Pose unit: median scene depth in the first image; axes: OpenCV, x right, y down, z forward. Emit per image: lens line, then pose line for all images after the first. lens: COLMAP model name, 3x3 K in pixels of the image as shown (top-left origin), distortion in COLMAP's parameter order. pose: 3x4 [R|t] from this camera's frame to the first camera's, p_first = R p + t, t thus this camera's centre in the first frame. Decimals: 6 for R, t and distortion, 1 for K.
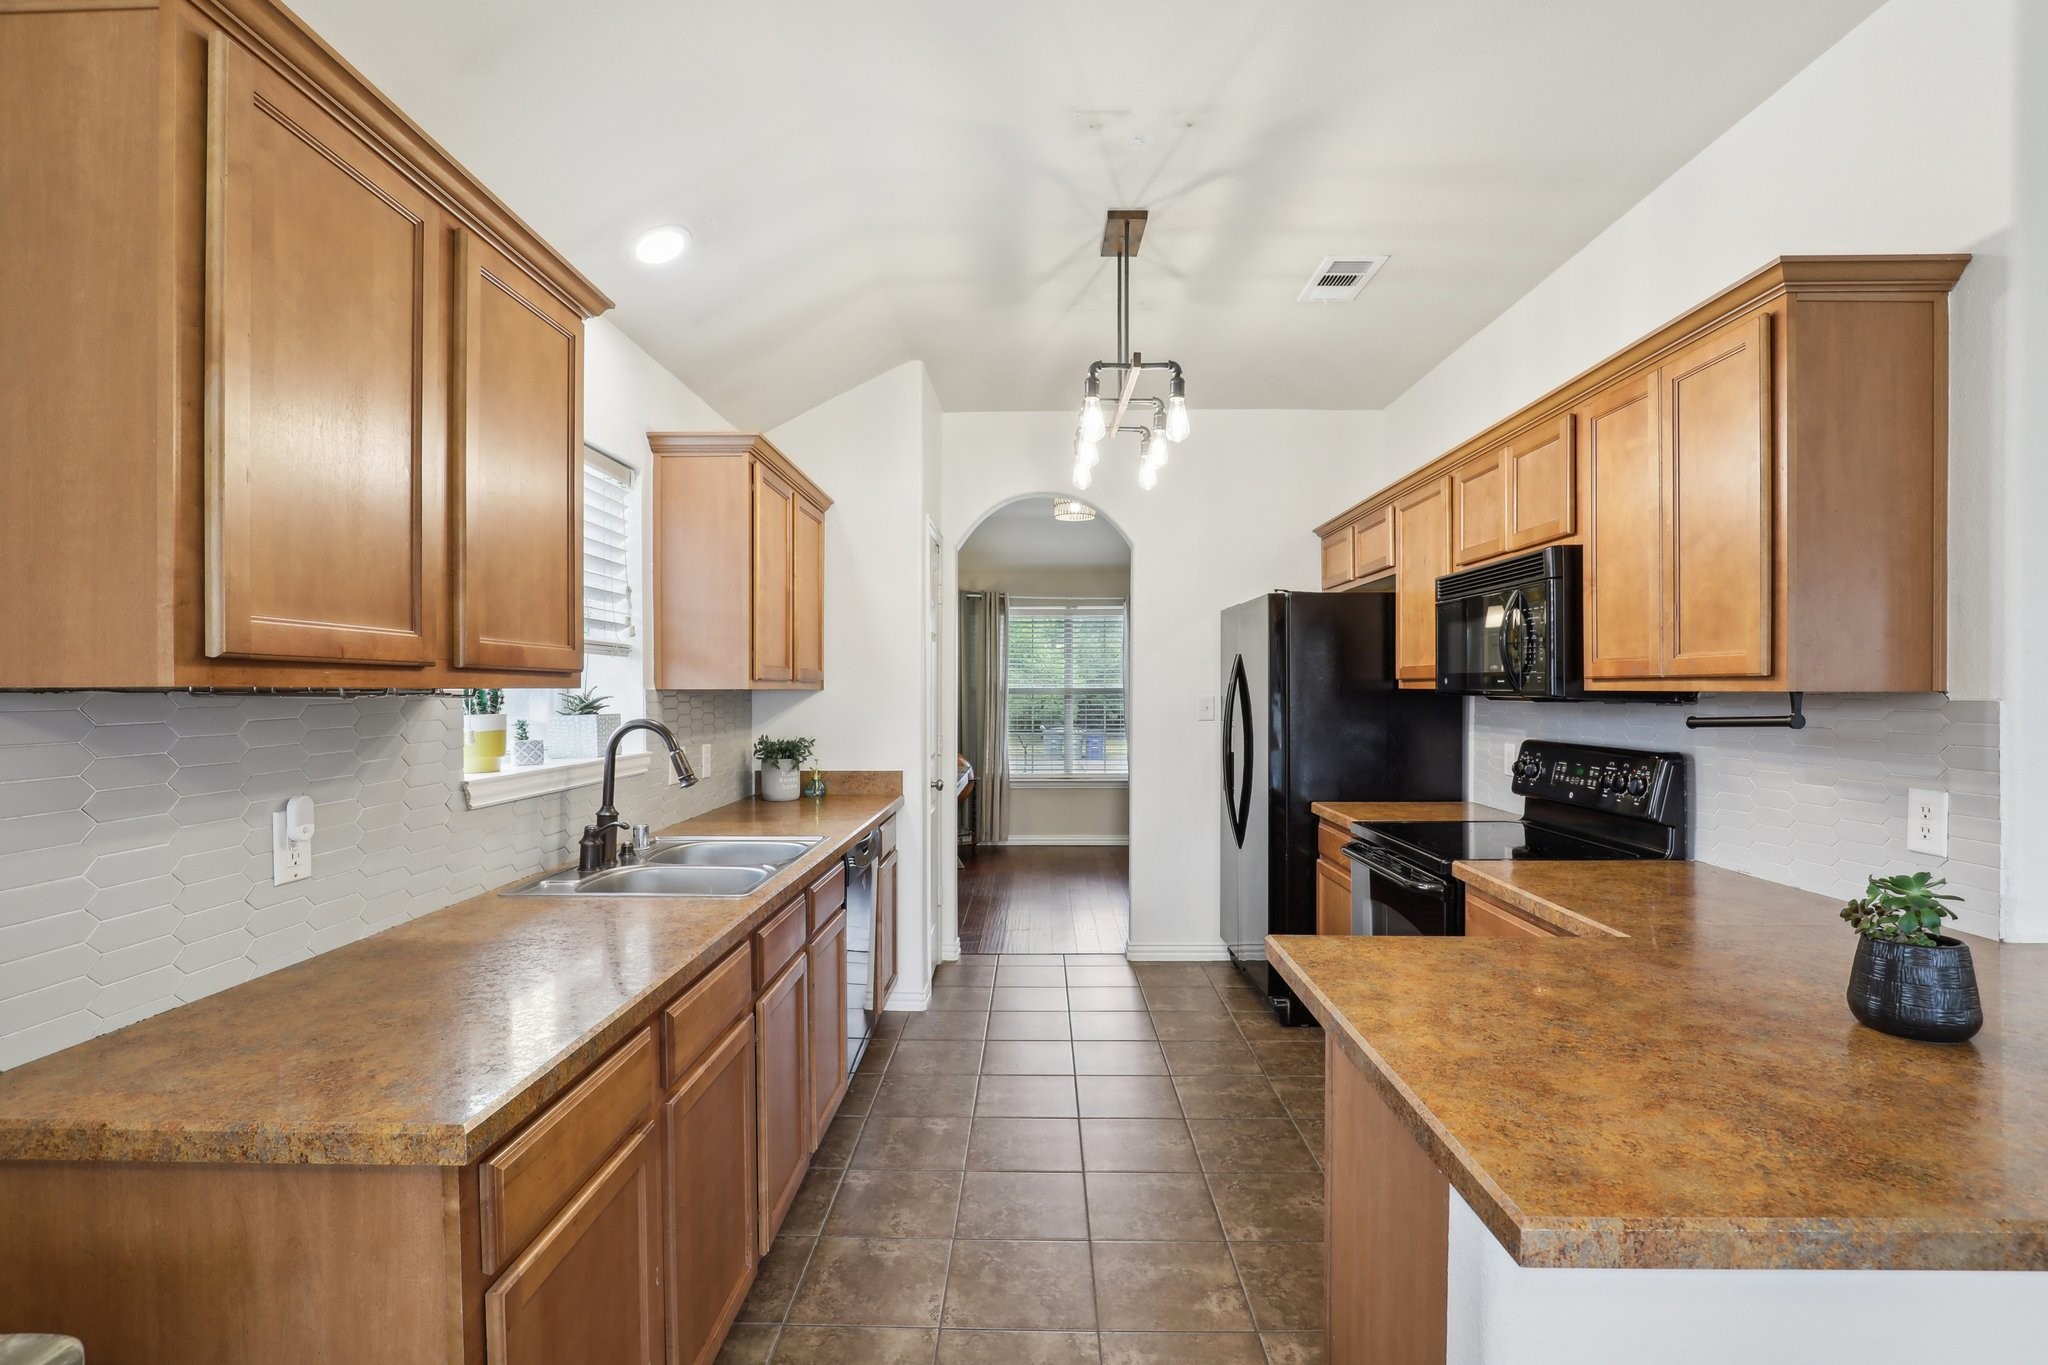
lens RADIAL K [[943.7, 0, 1024.0], [0, 943.7, 682.5], [0, 0, 1]] dist [-0.001430, 0.007775]
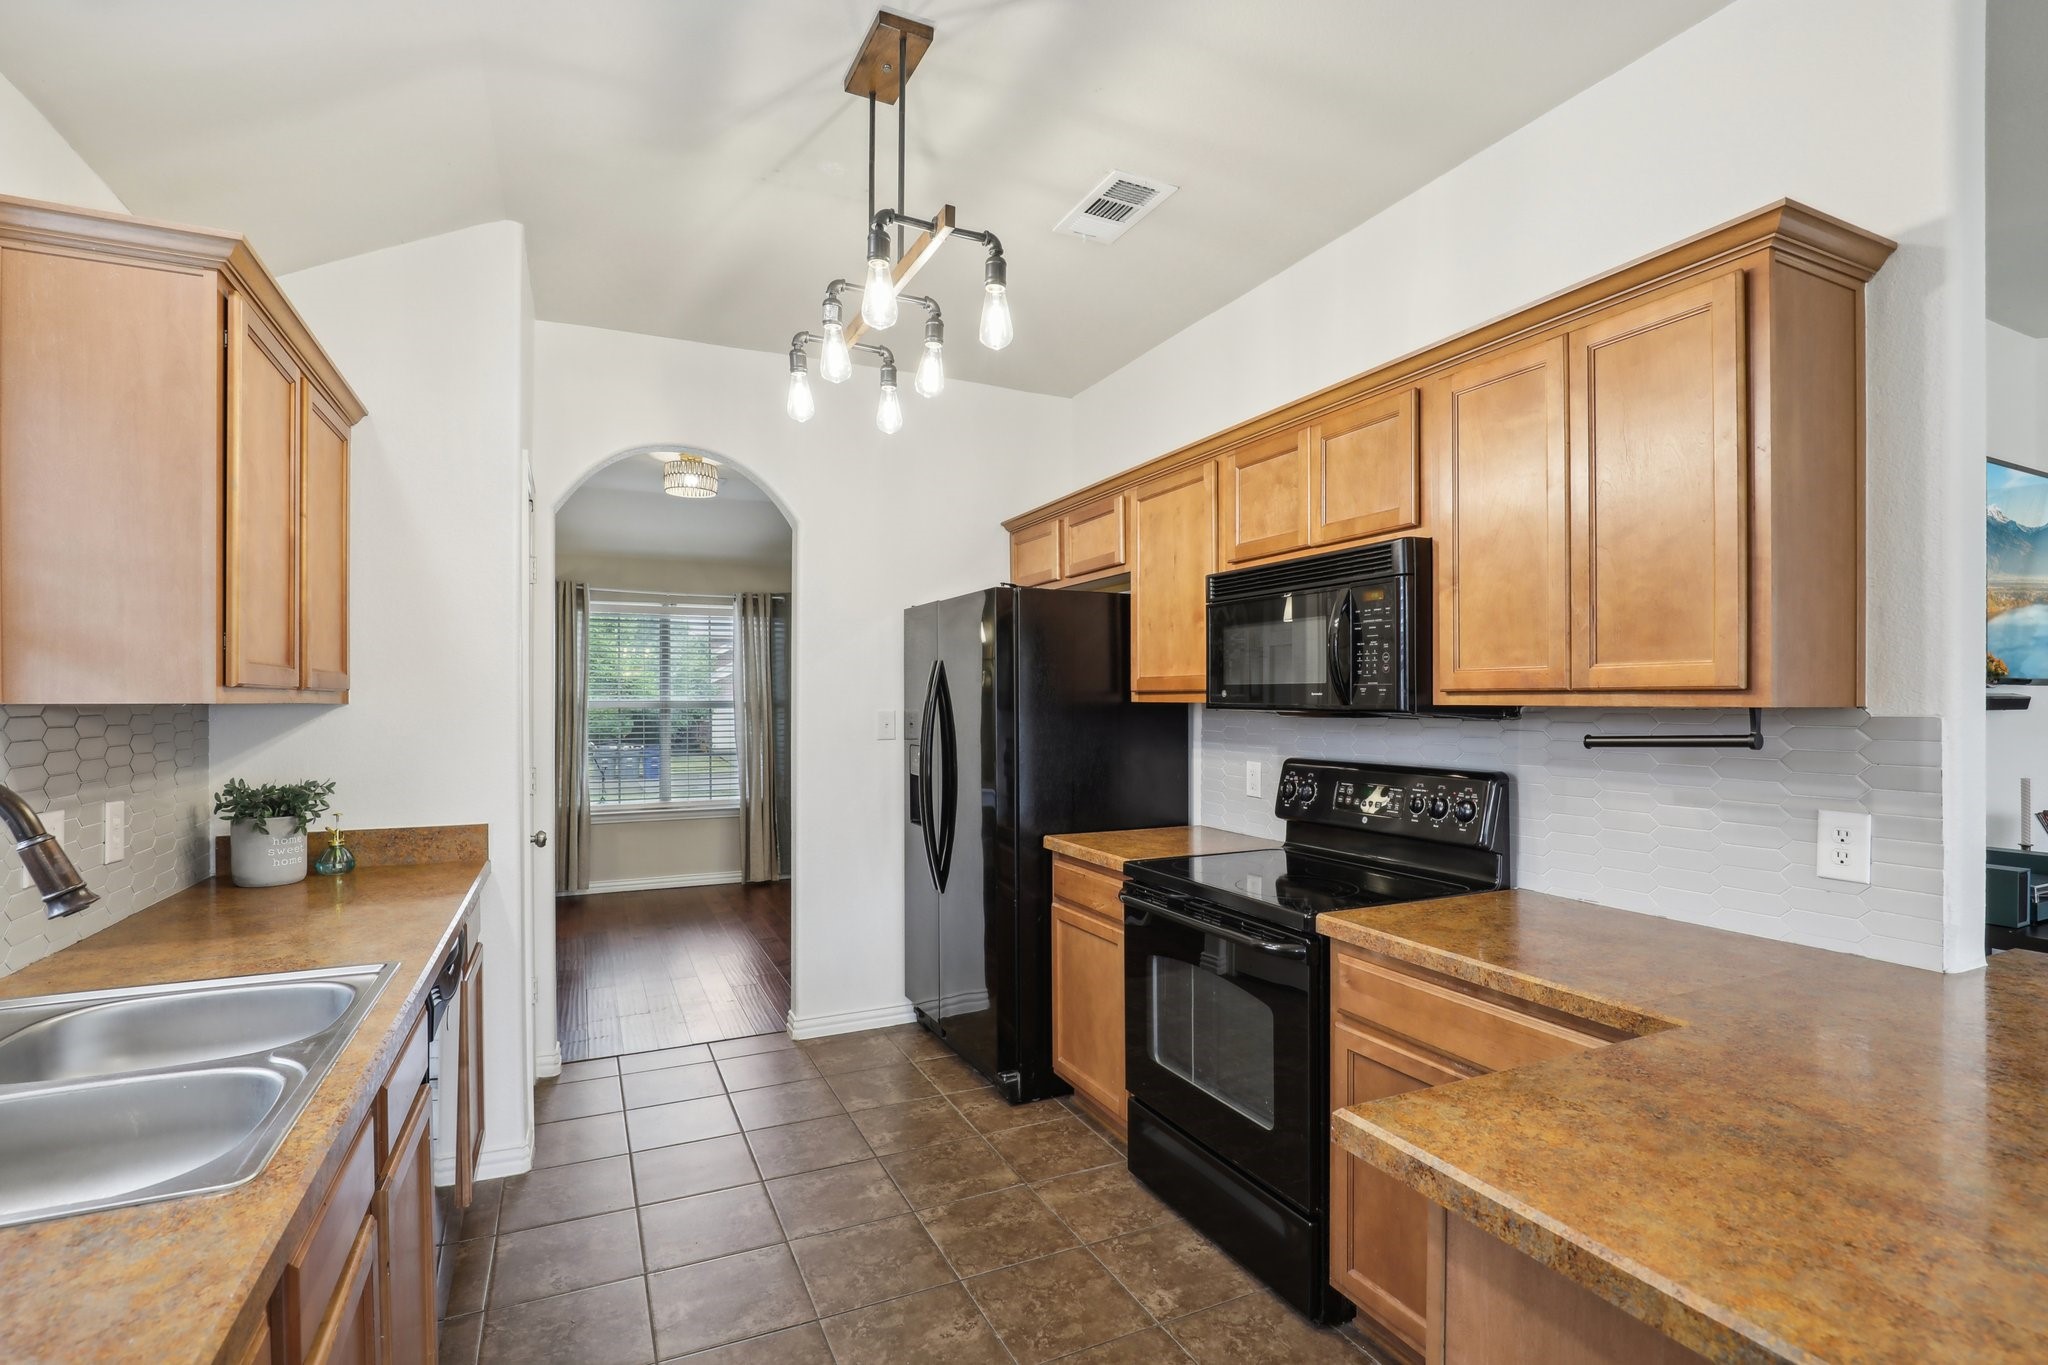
lens RADIAL K [[934.5, 0, 1001.8], [0, 934.5, 701.8], [0, 0, 1]] dist [-0.025478, 0.007886]
pose [[0.900732, -0.000028, 0.434374, -0.110925], [-0.003302, 0.999971, 0.006913, 0.000651], [-0.434362, -0.007661, 0.900706, 0.314864]]
